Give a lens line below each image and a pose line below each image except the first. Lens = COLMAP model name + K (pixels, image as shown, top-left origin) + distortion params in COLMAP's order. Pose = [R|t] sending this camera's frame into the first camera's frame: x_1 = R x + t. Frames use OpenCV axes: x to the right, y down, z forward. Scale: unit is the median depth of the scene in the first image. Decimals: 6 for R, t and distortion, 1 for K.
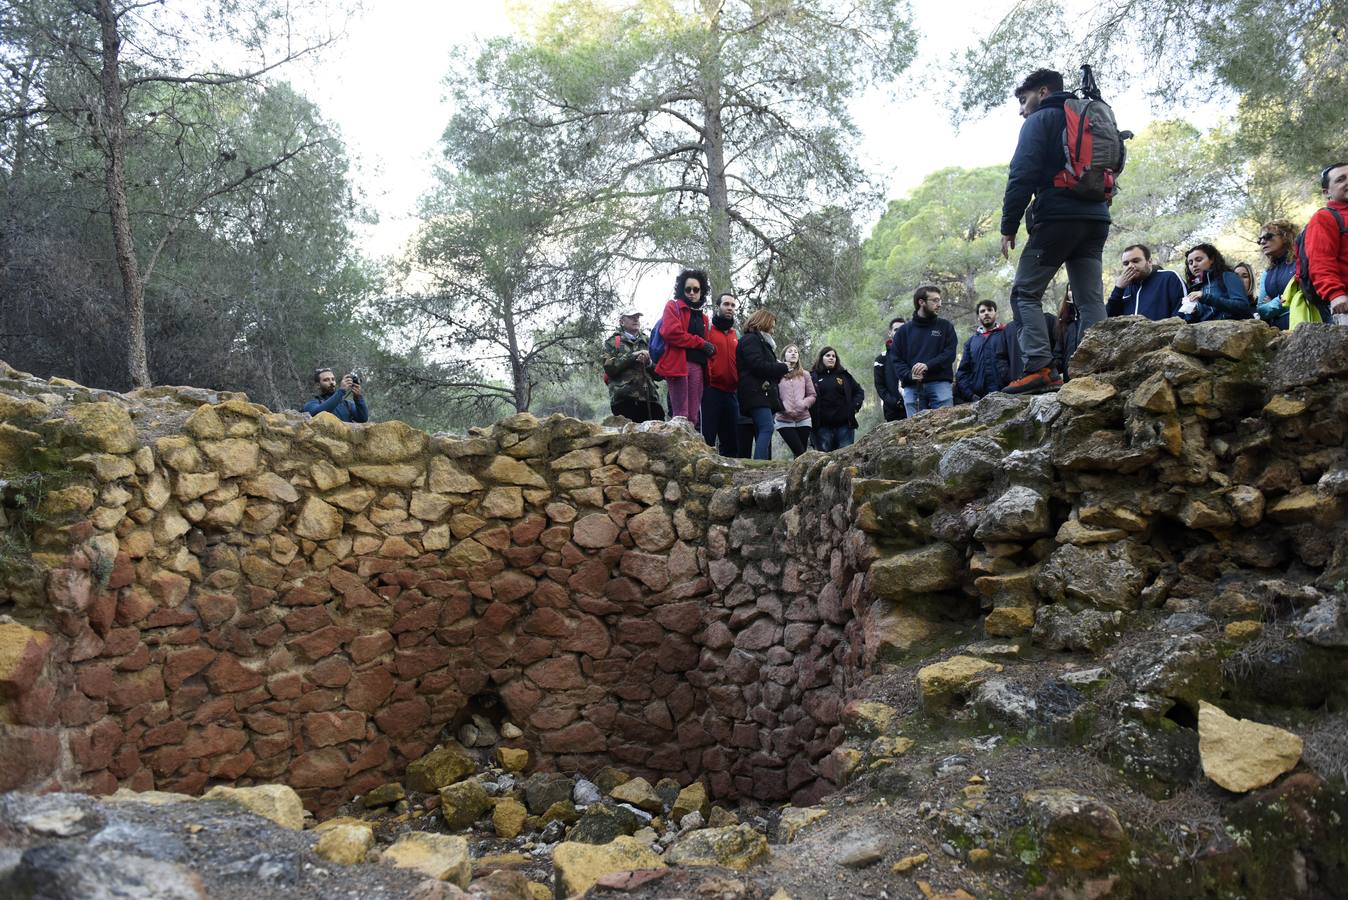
lens RADIAL K [[909.3, 0, 674.0], [0, 909.3, 450.0], [0, 0, 1]] dist [-0.014016, -0.003785]
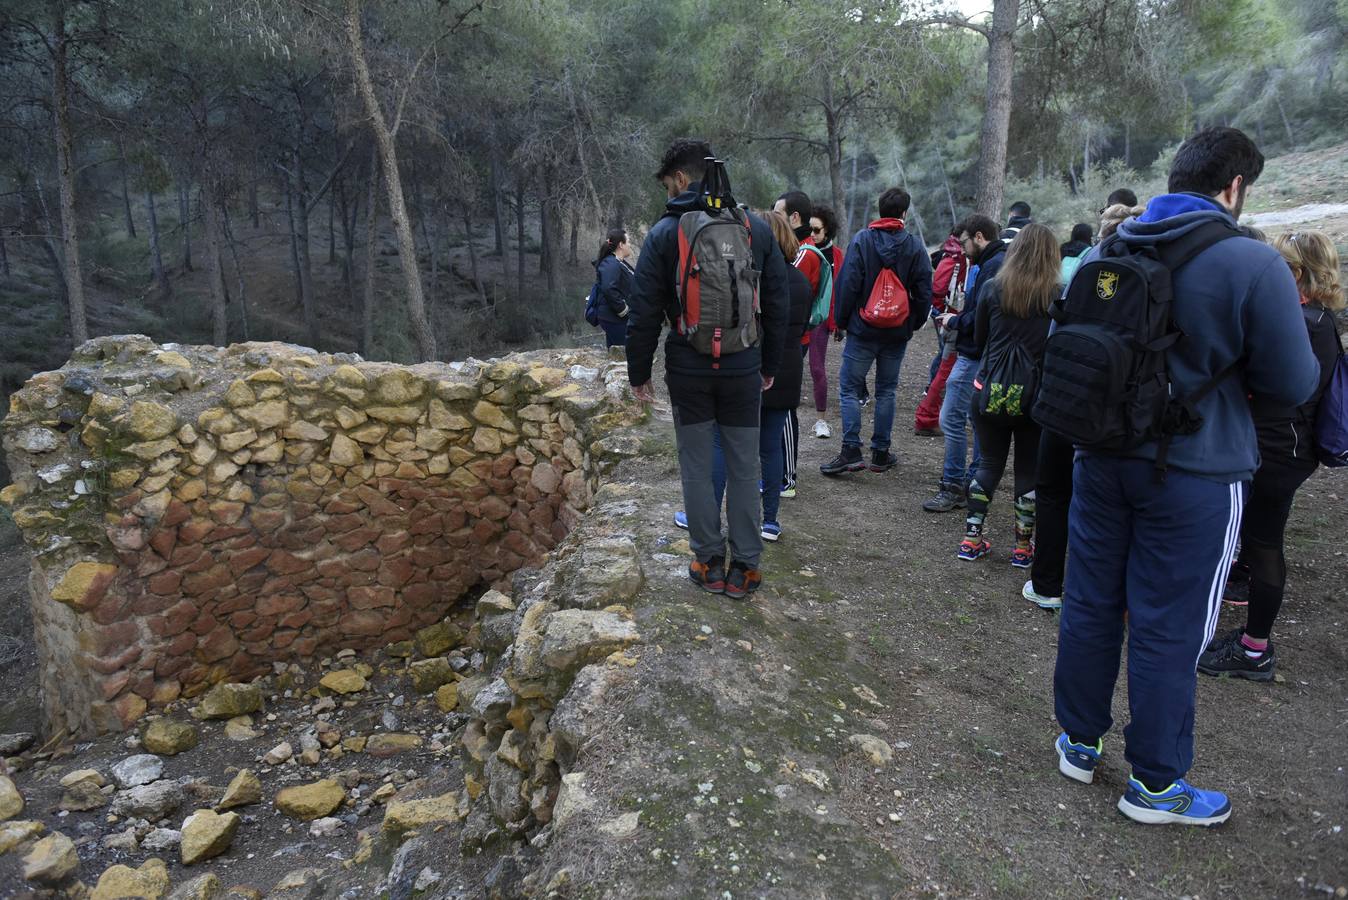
lens RADIAL K [[909.3, 0, 674.0], [0, 909.3, 450.0], [0, 0, 1]] dist [-0.014016, -0.003785]
pose [[0.865076, 0.147373, -0.479505, 0.650655], [0.037001, 0.934524, 0.353973, -0.373176], [0.500275, -0.323955, 0.802981, 0.188631]]
